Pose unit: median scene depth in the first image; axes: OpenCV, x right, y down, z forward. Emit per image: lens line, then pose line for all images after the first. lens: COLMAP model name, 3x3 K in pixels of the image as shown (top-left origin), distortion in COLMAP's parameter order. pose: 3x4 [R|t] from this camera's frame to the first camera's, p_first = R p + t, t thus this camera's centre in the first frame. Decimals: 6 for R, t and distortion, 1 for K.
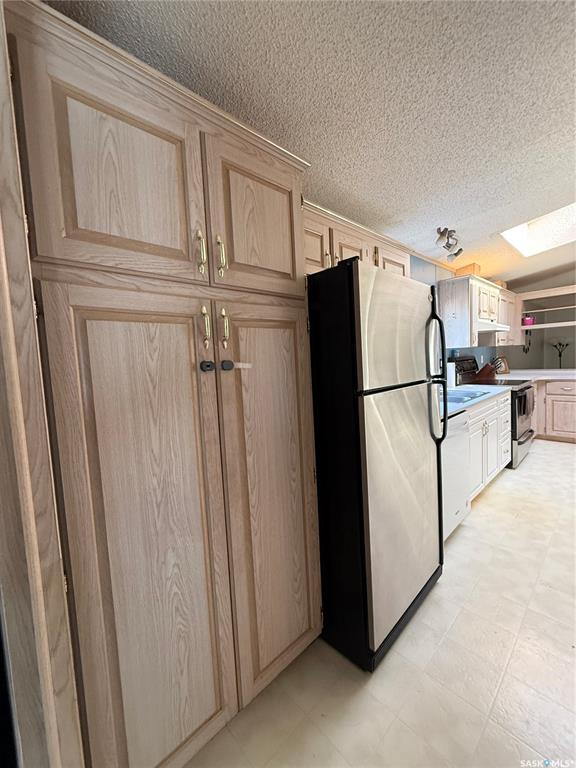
lens RADIAL K [[305.3, 0, 290.4], [0, 305.3, 380.8], [0, 0, 1]] dist [-0.000722, 0.000694]
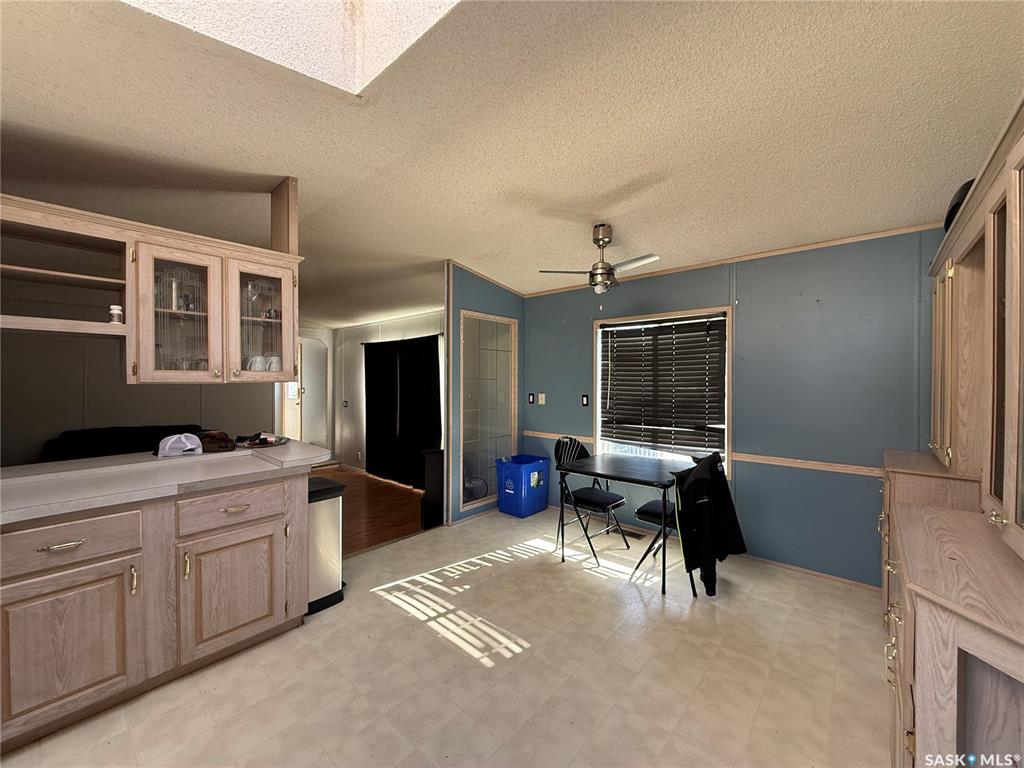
lens RADIAL K [[407.0, 0, 507.5], [0, 407.0, 383.4], [0, 0, 1]] dist [-0.000722, 0.000694]
pose [[-0.098653, 0.040396, 0.994302, 0.652351], [0.077735, 0.996435, -0.032770, -0.110687], [-0.992081, 0.074059, -0.101441, 0.837048]]
